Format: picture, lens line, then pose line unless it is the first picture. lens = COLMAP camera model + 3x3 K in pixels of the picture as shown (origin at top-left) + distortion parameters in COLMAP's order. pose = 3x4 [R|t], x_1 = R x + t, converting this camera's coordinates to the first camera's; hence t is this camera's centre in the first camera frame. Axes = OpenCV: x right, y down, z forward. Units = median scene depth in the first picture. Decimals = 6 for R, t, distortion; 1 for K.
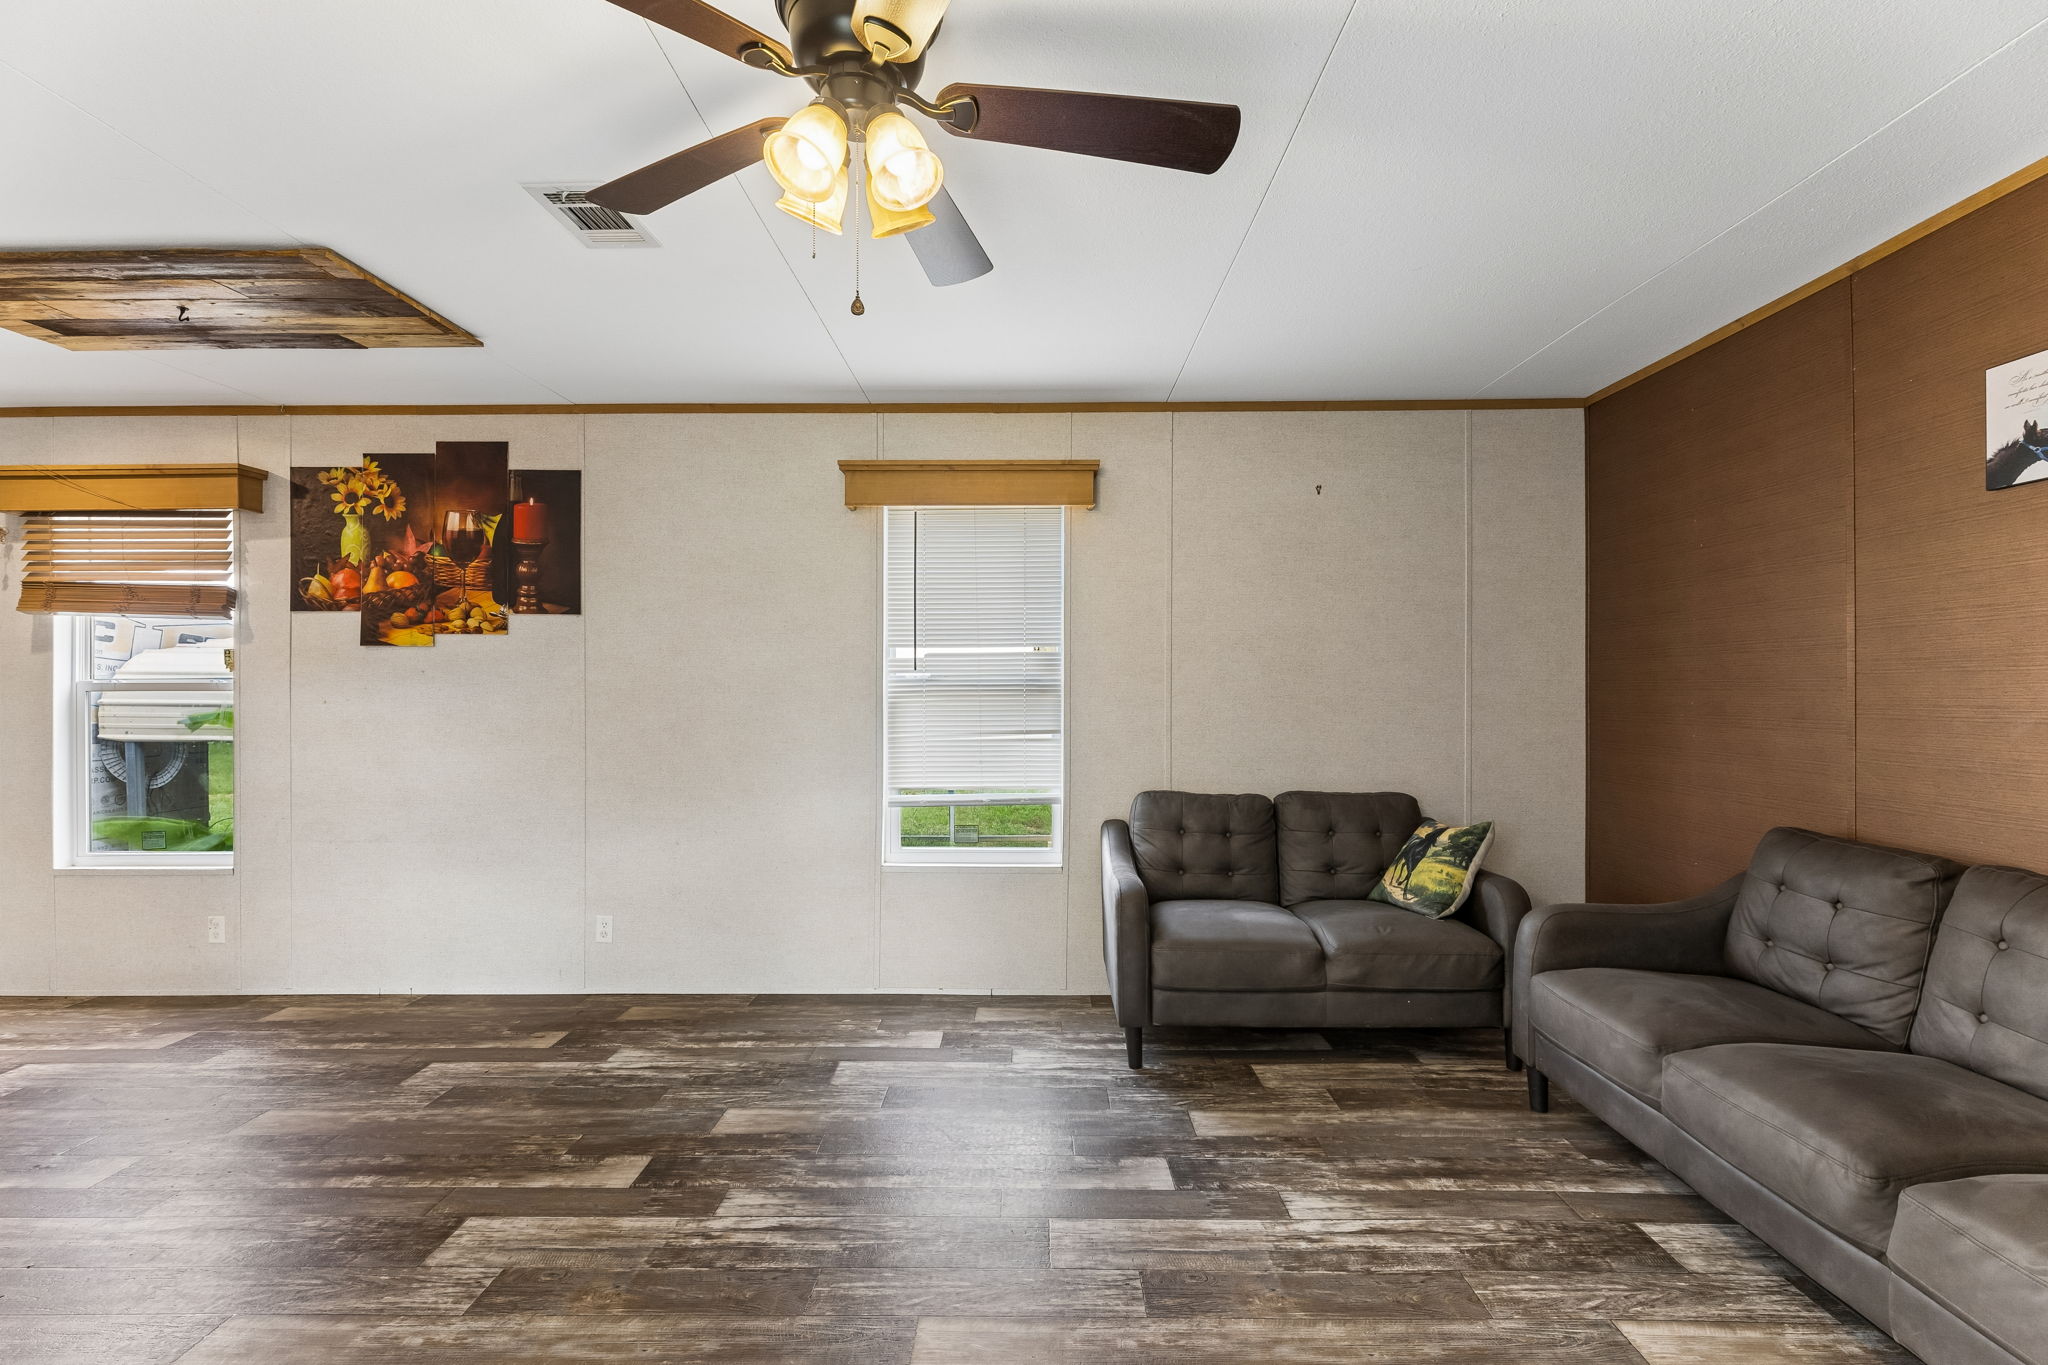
lens RADIAL K [[932.8, 0, 1025.4], [0, 932.8, 684.6], [0, 0, 1]] dist [0.002933, -0.001438]
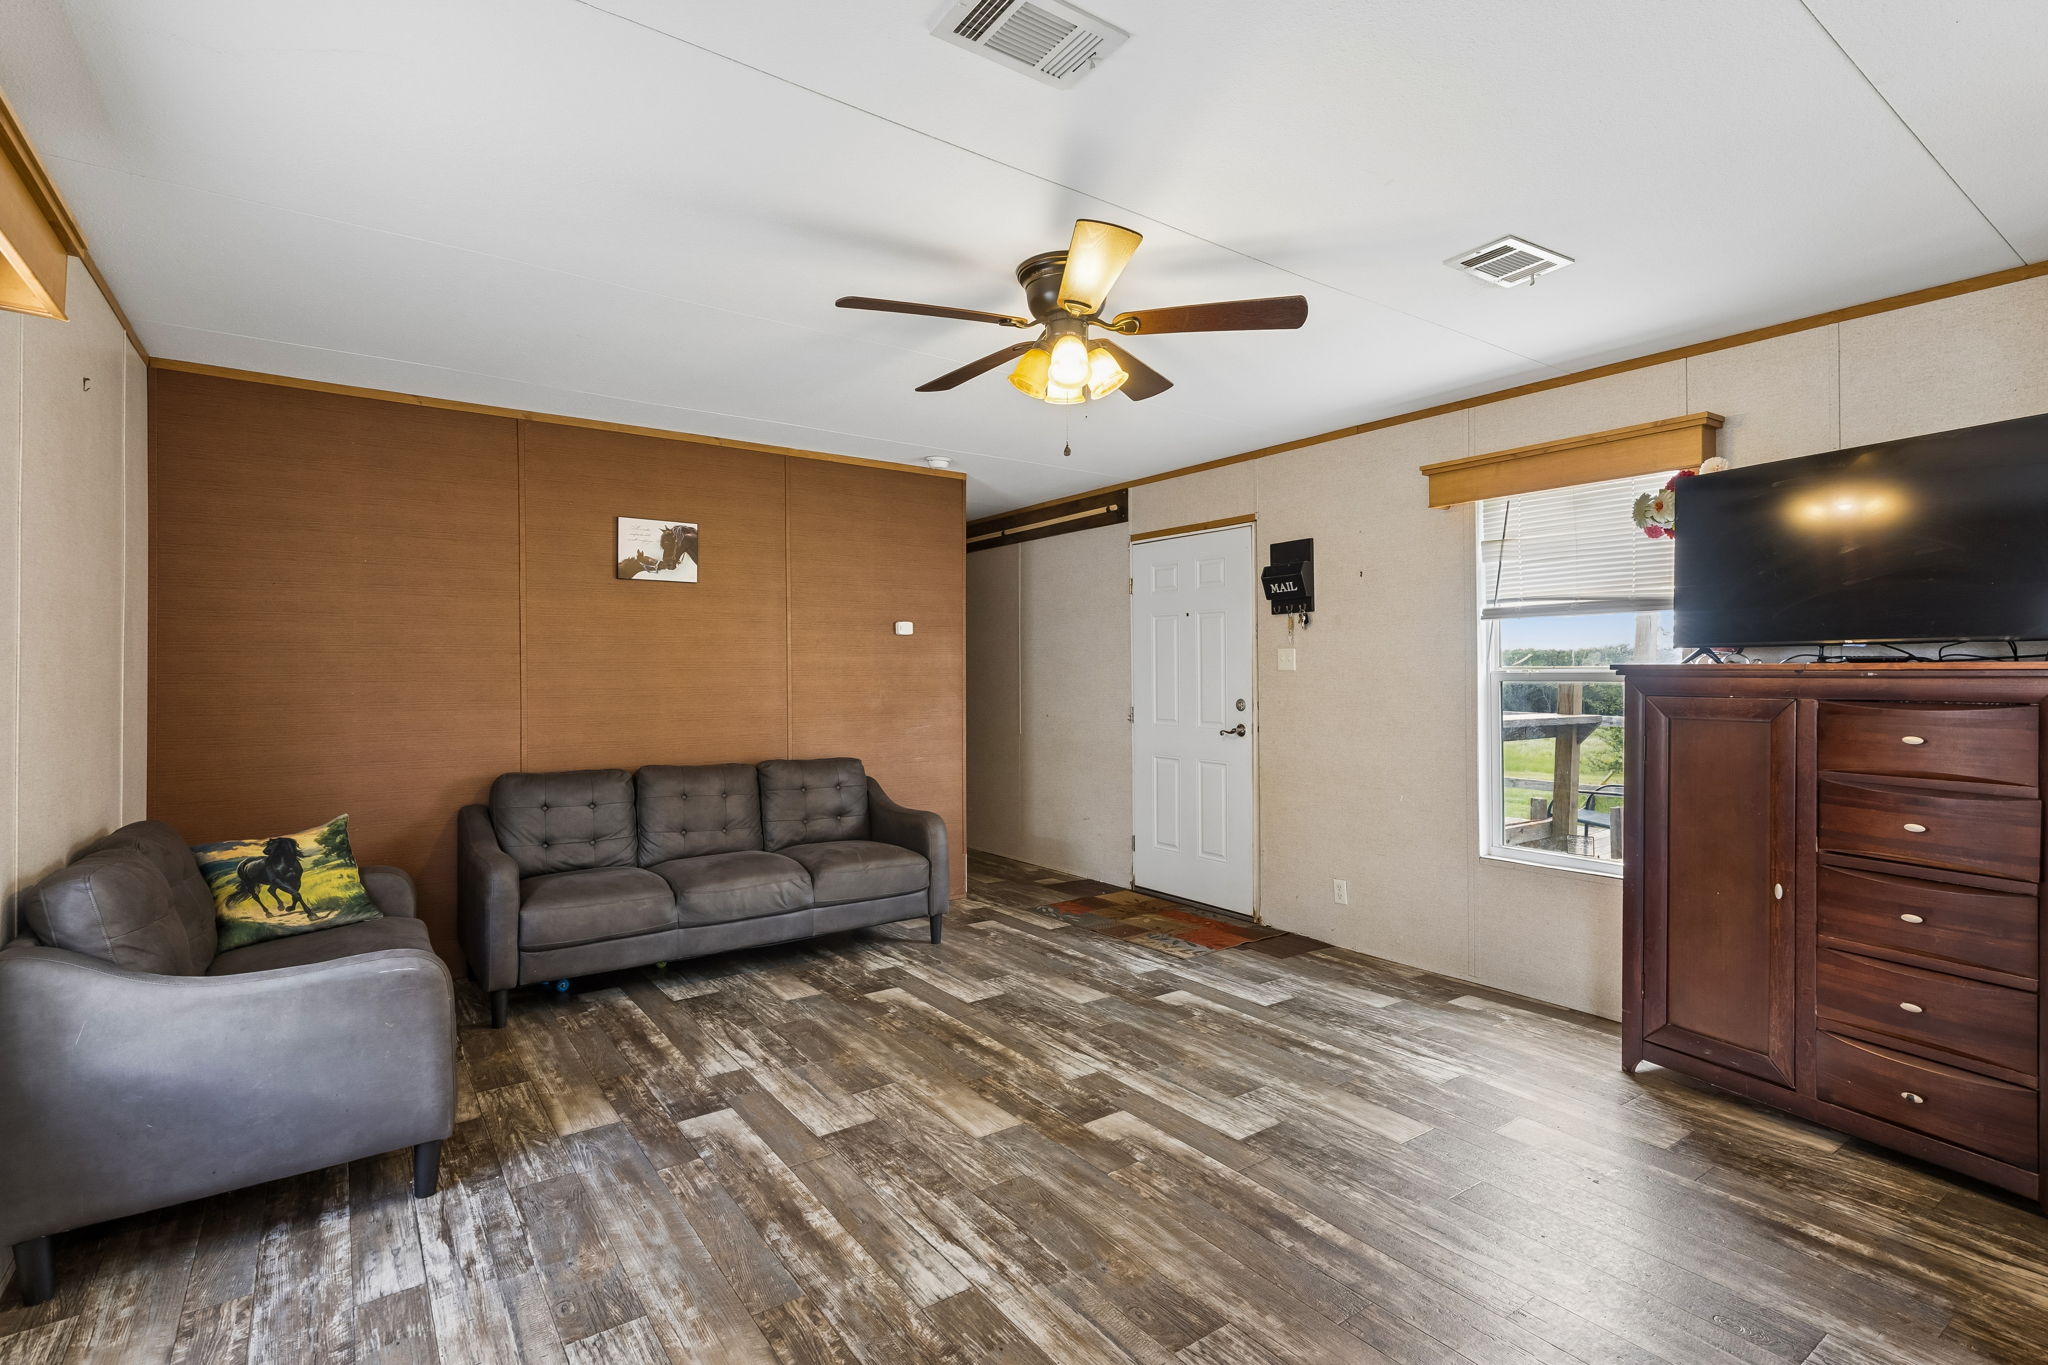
lens RADIAL K [[950.2, 0, 1028.5], [0, 950.2, 669.7], [0, 0, 1]] dist [-0.000788, -0.000204]
pose [[-0.591056, 0.007329, 0.806597, -1.138374], [0.000441, 0.999962, -0.008763, 0.001056], [-0.806630, -0.004823, -0.591037, 1.558243]]
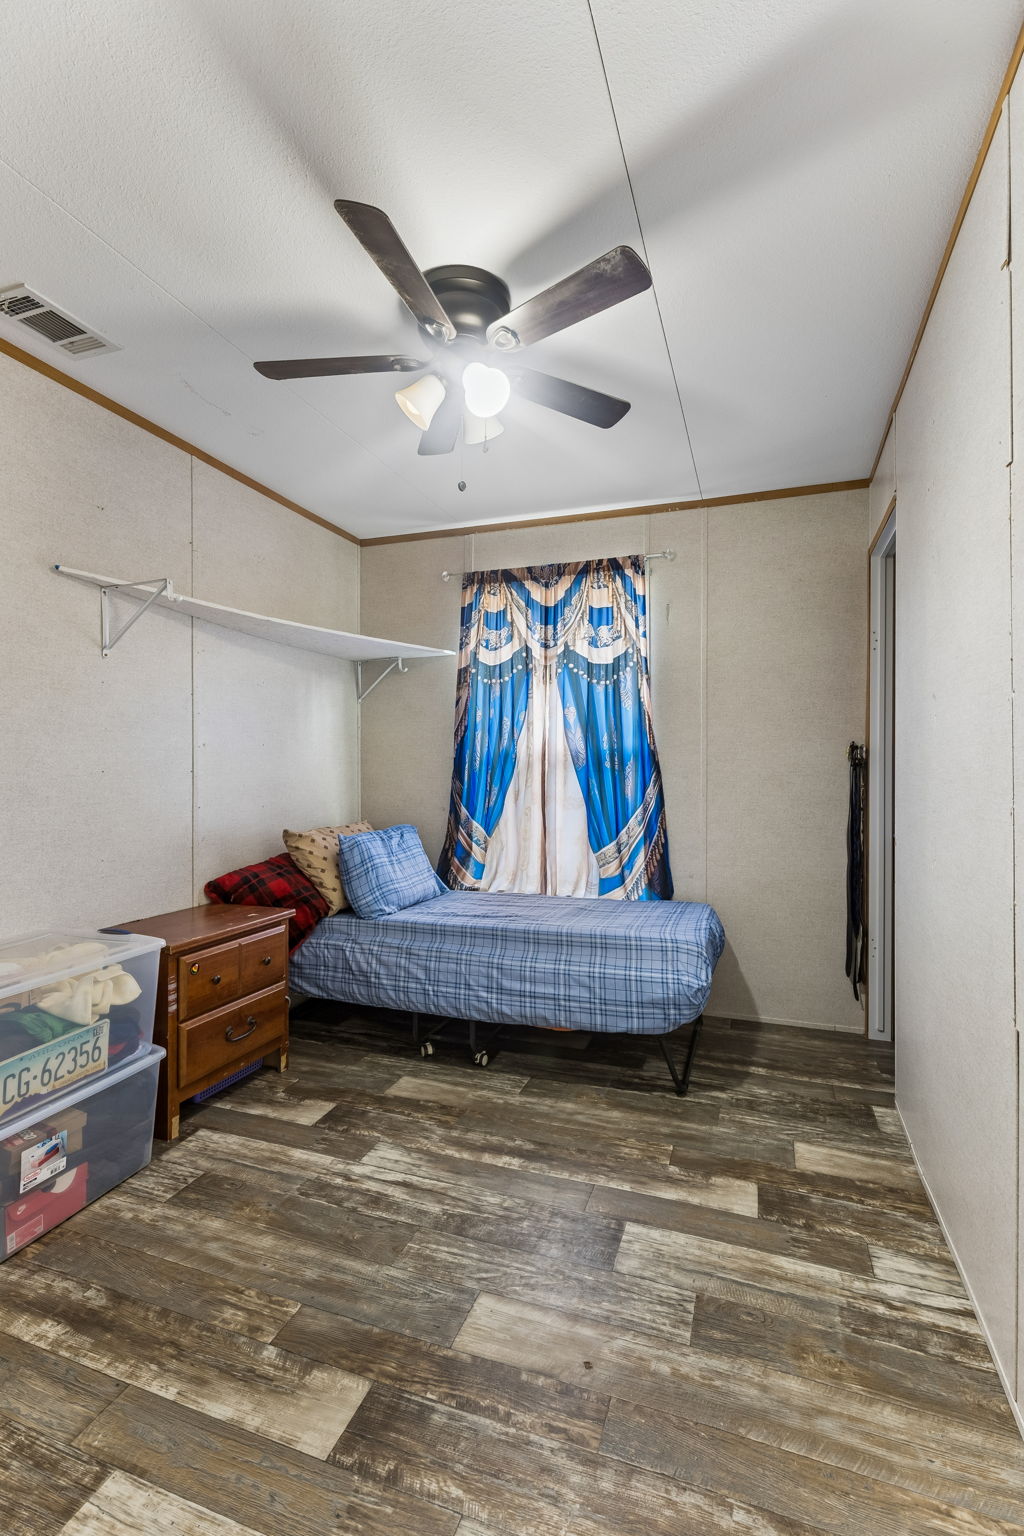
lens RADIAL K [[699.6, 0, 505.5], [0, 699.6, 772.7], [0, 0, 1]] dist [0.002933, -0.001438]
pose [[0.941967, 0.001216, -0.335703, 0.174123], [0.001539, 0.999967, 0.007941, 0.043050], [0.335701, -0.007997, 0.941935, 0.195594]]
